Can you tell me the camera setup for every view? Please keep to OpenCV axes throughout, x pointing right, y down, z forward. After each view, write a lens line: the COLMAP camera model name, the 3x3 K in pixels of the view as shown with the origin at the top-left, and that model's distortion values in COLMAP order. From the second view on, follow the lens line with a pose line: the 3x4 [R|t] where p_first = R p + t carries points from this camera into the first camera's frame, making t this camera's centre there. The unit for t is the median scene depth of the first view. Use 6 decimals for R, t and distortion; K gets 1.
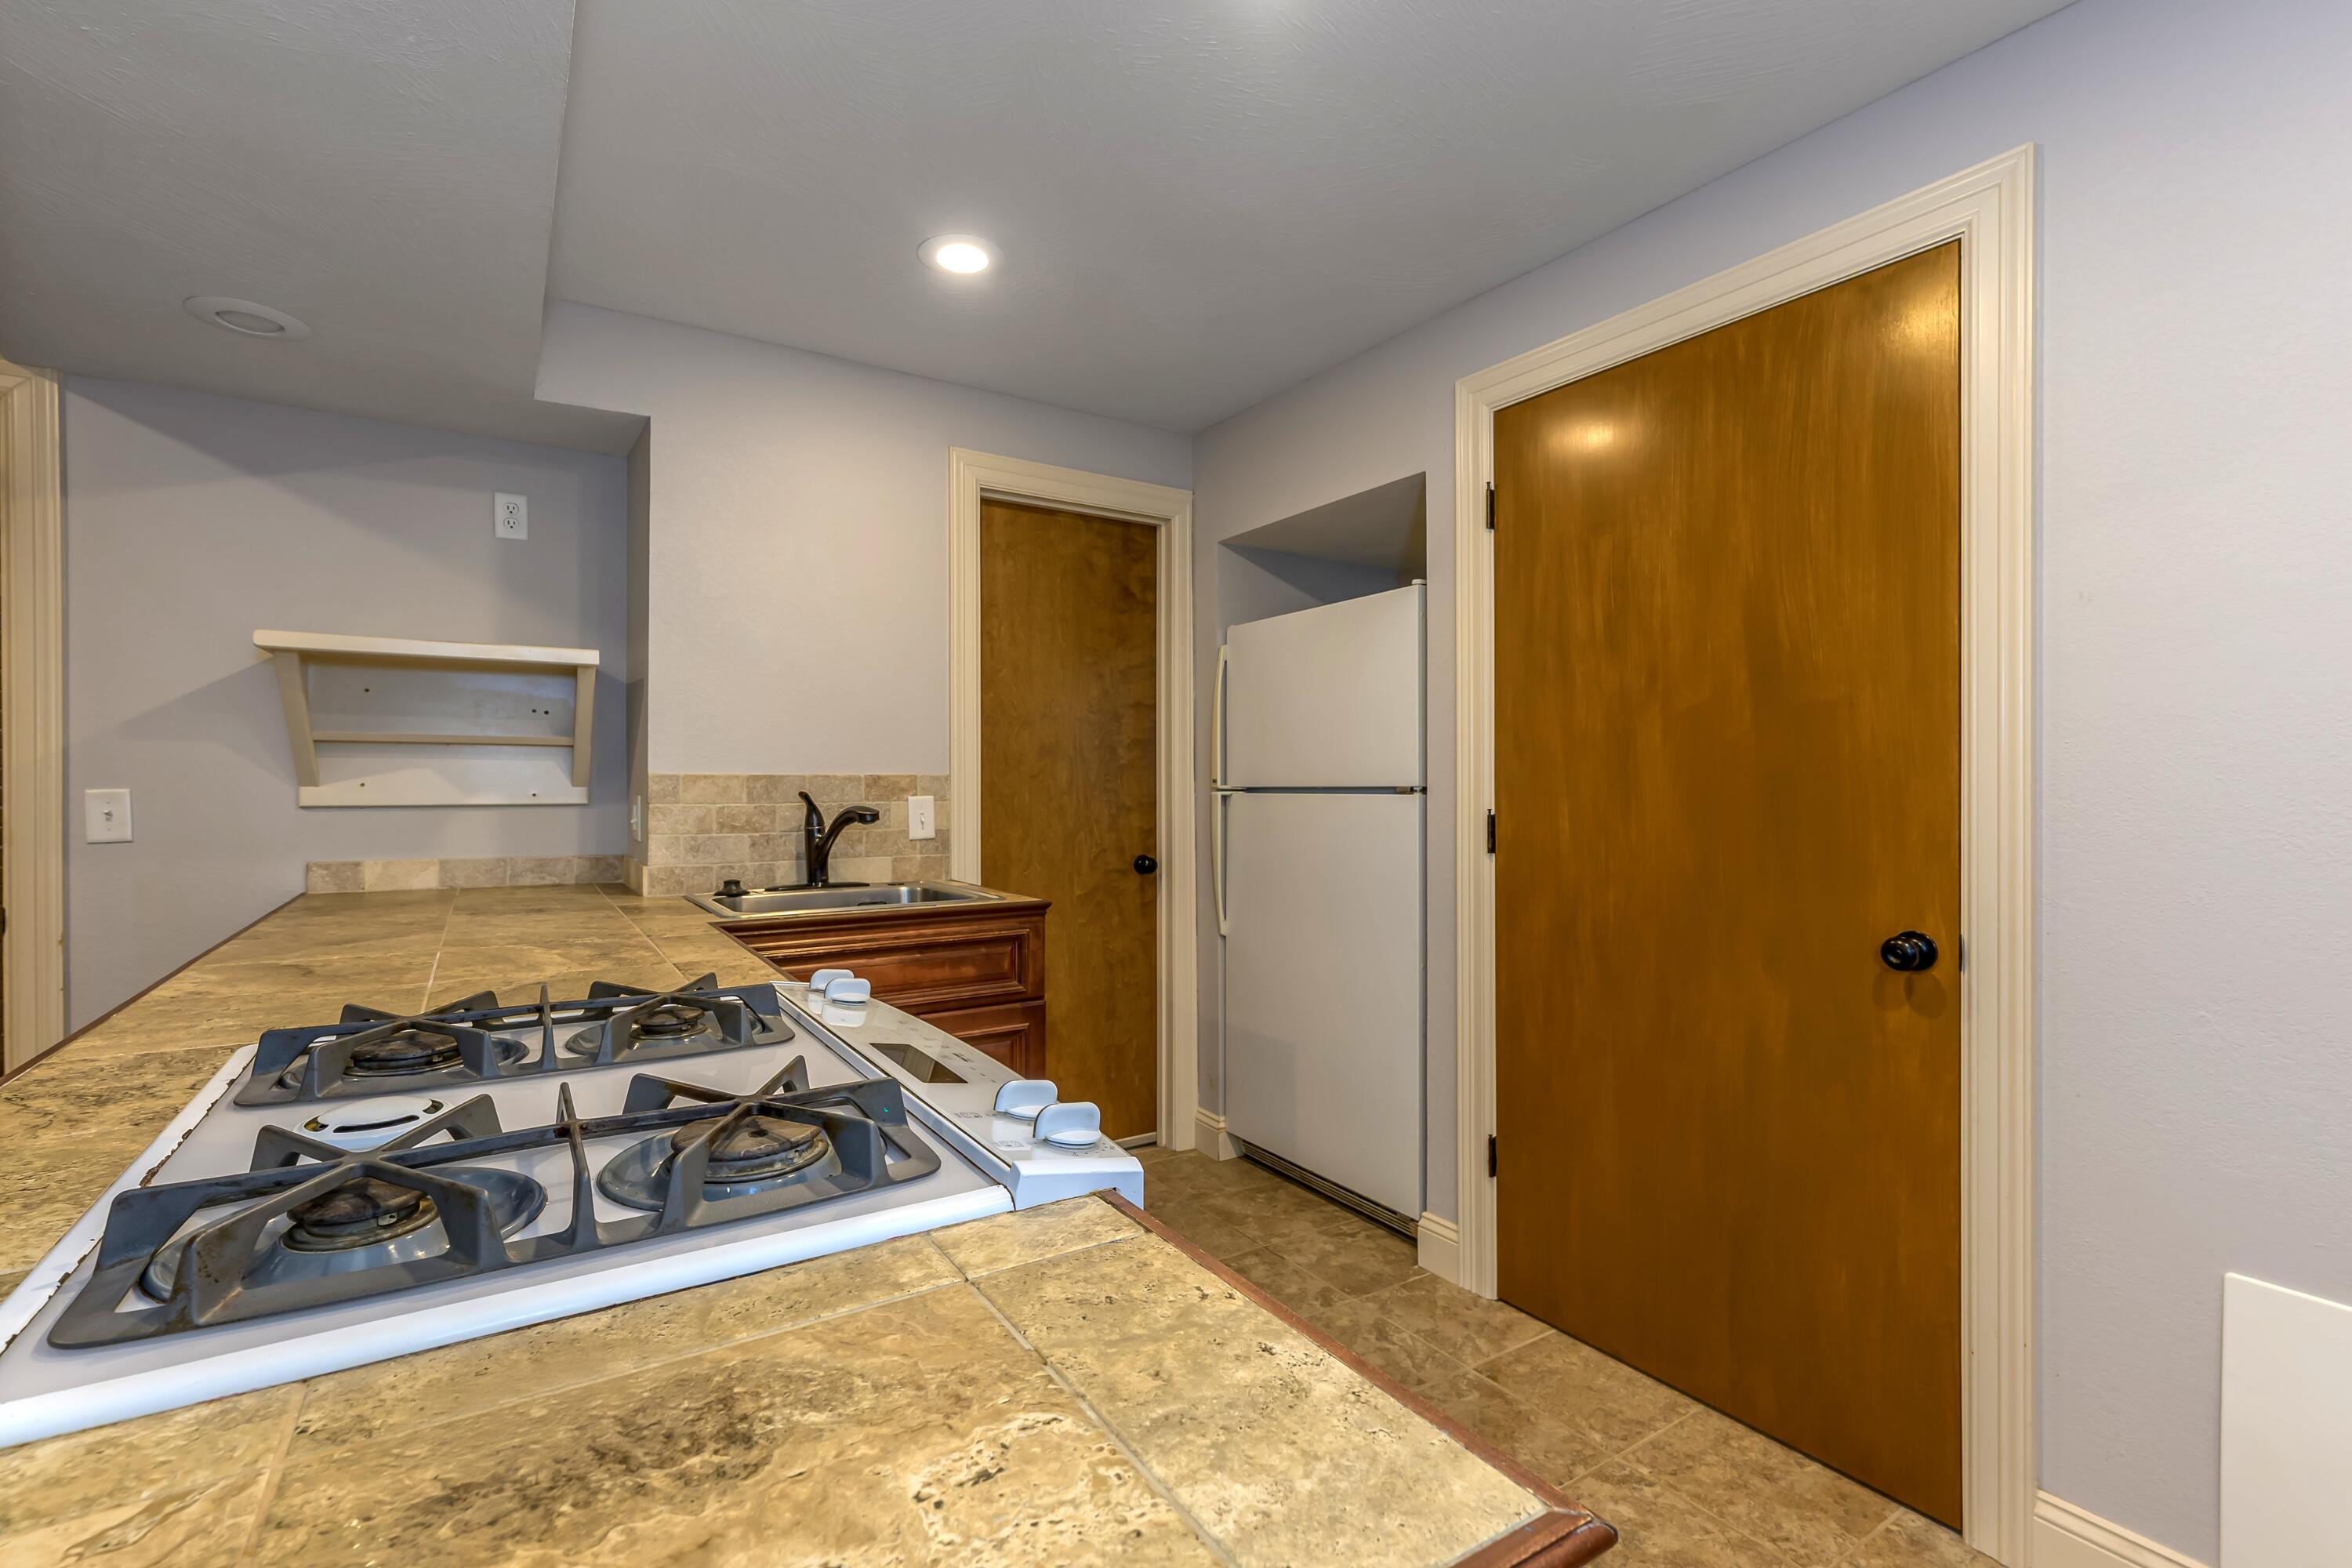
lens RADIAL K [[1071.2, 0, 1179.1], [0, 1071.2, 783.3], [0, 0, 1]] dist [-0.001853, 0.000701]
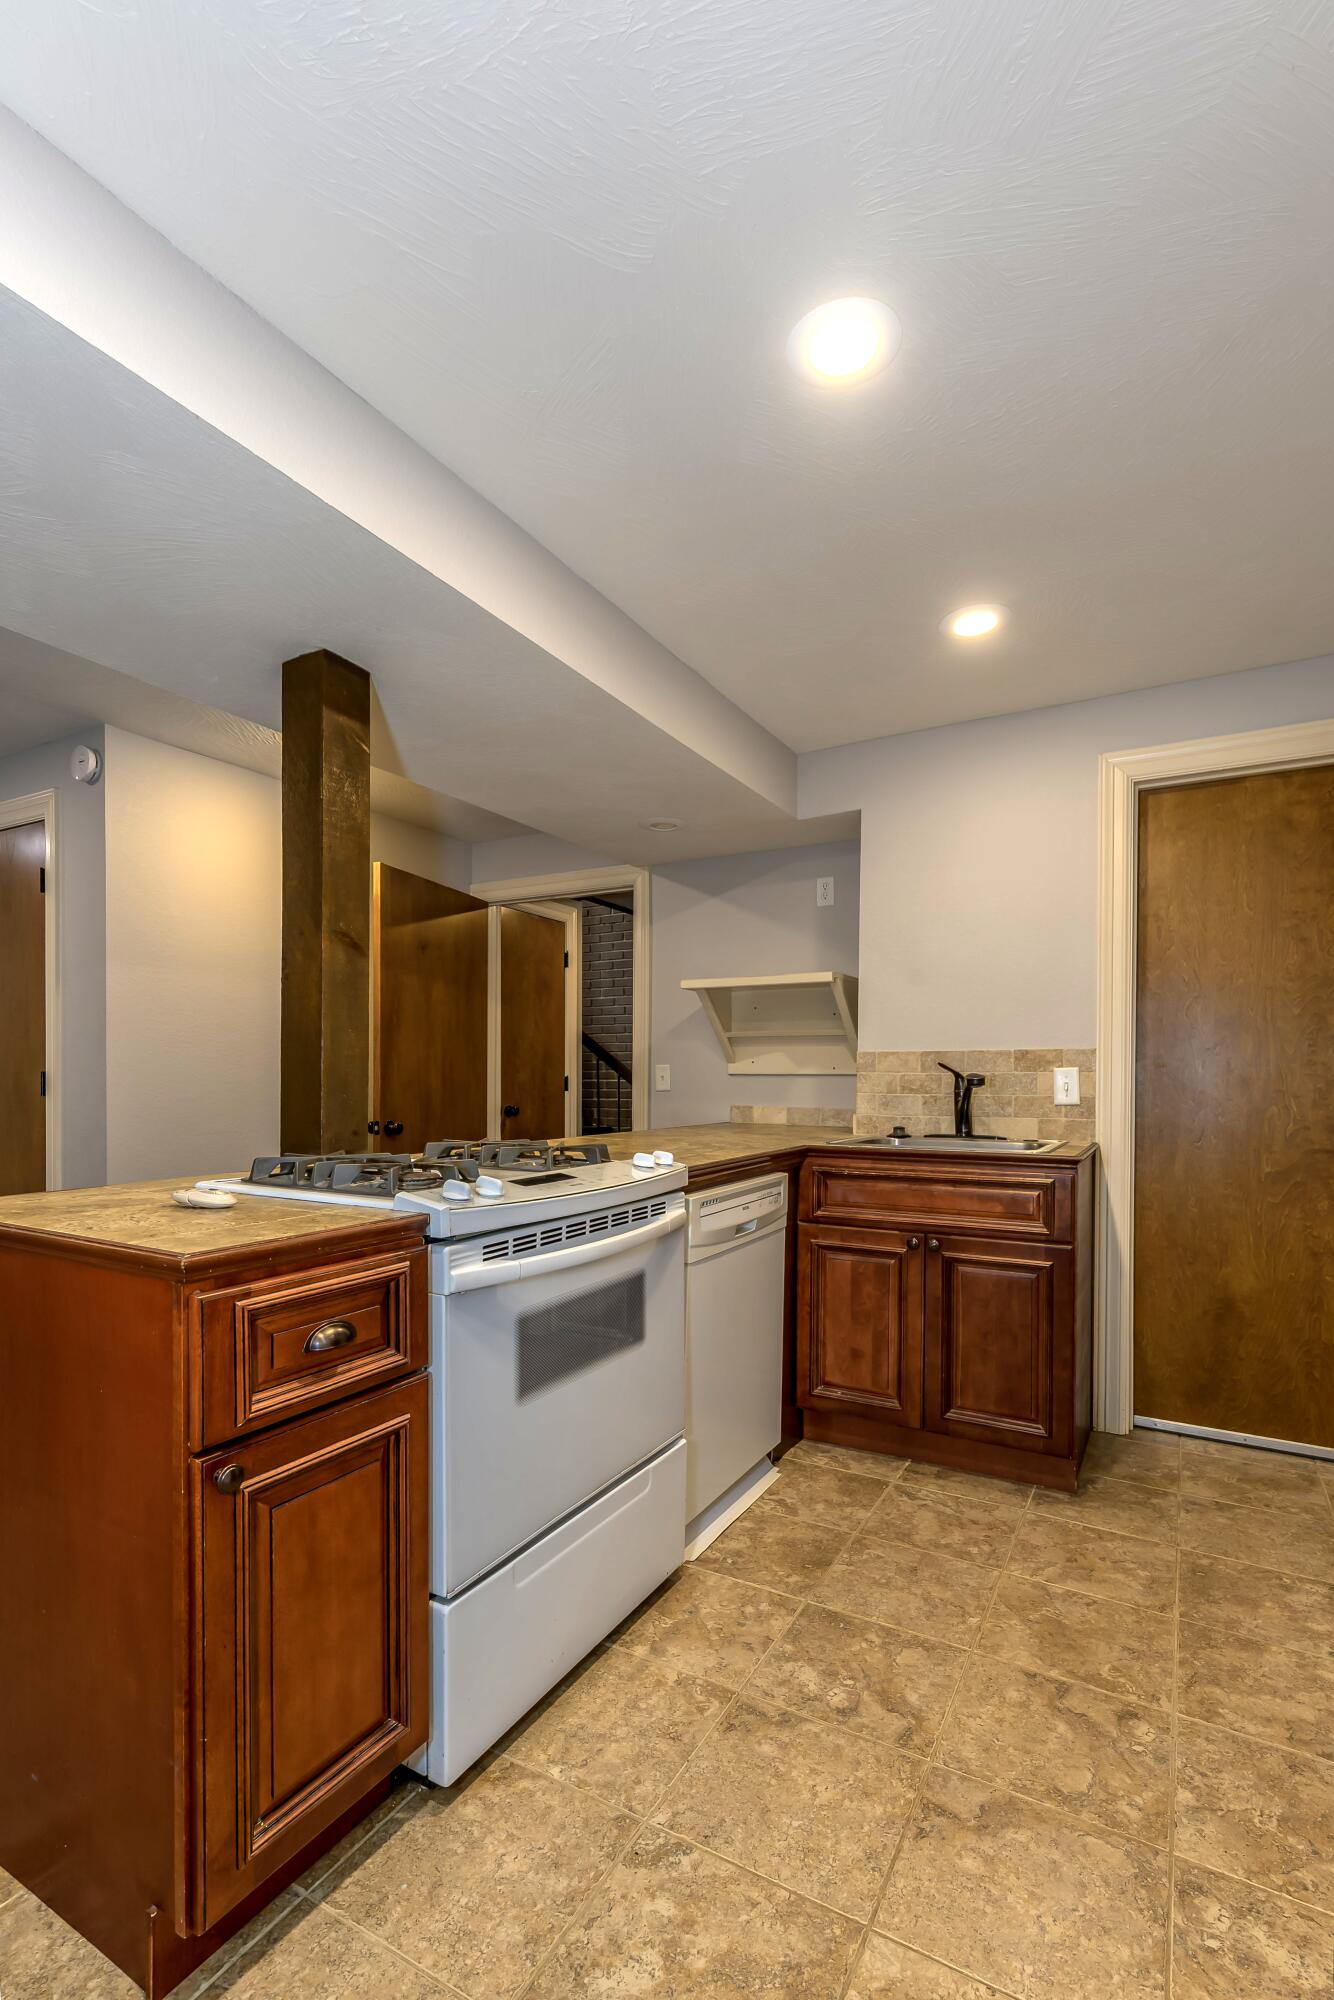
lens RADIAL K [[910.9, 0, 605.5], [0, 910.9, 1079.7], [0, 0, 1]] dist [-0.001853, 0.000701]
pose [[0.425194, 0.004027, -0.905093, 0.469982], [-0.004843, 0.999986, 0.002173, 0.027356], [0.905089, 0.003460, 0.425208, 0.144172]]
